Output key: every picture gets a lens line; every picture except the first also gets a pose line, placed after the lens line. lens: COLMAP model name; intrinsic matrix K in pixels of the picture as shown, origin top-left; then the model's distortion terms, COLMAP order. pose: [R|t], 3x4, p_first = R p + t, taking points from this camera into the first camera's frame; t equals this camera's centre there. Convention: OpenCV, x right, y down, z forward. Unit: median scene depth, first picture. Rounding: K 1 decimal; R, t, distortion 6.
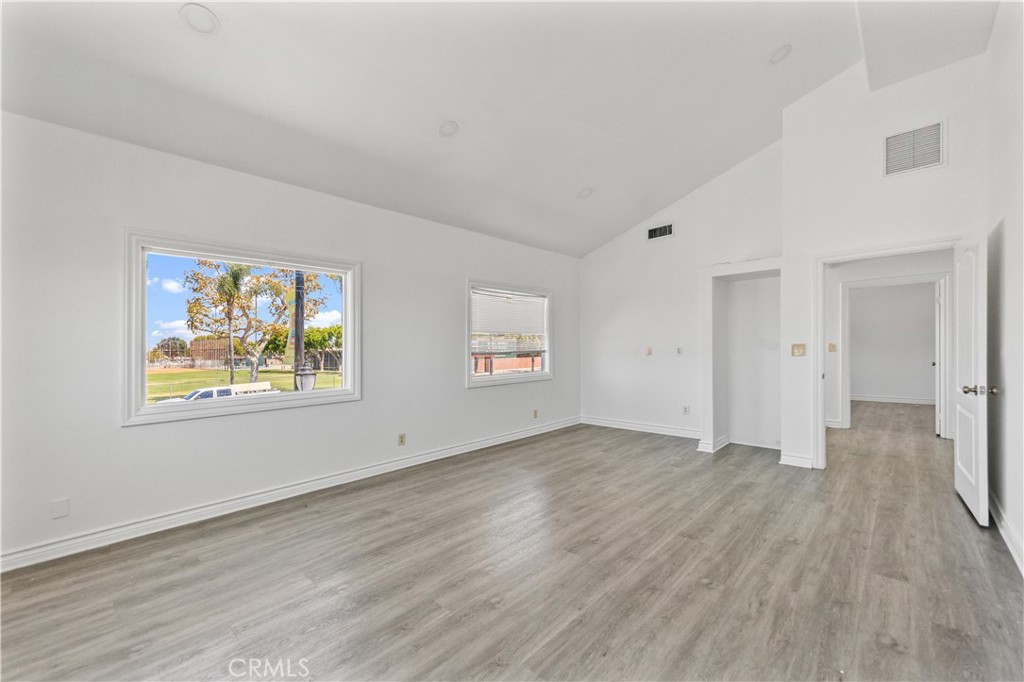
lens RADIAL K [[410.8, 0, 512.0], [0, 410.8, 341.0], [0, 0, 1]] dist [0.000970, 0.000267]
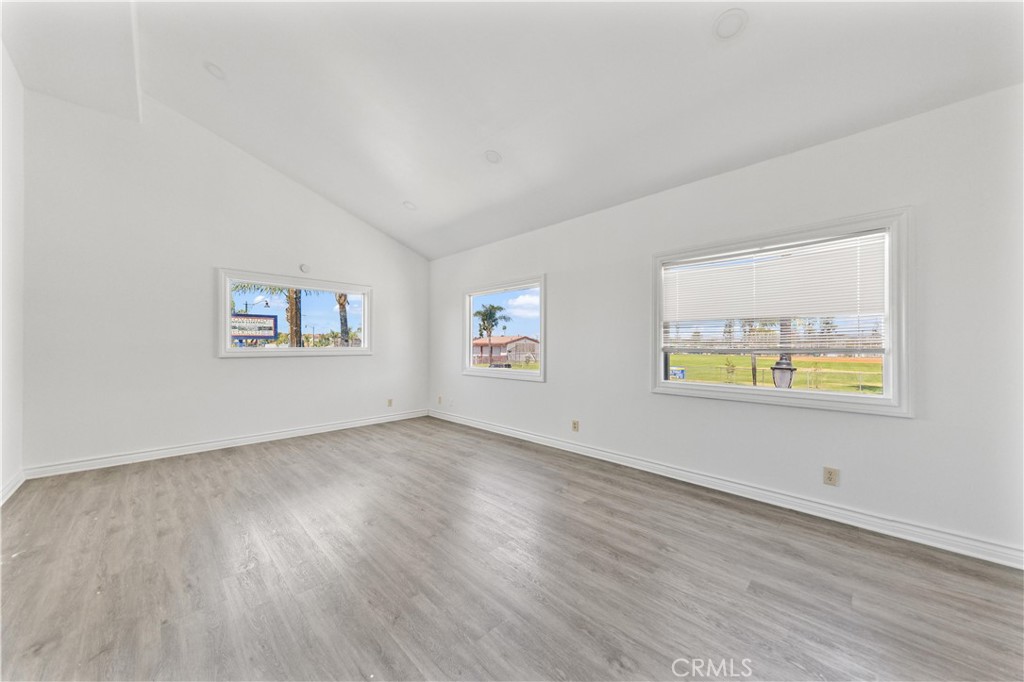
lens RADIAL K [[370.5, 0, 512.0], [0, 370.5, 341.0], [0, 0, 1]] dist [-0.000005, -0.000260]
pose [[-0.036841, 0.008671, -0.999284, 0.738186], [0.012719, 0.999885, 0.008207, 0.006060], [0.999240, -0.012407, -0.036947, 0.908168]]
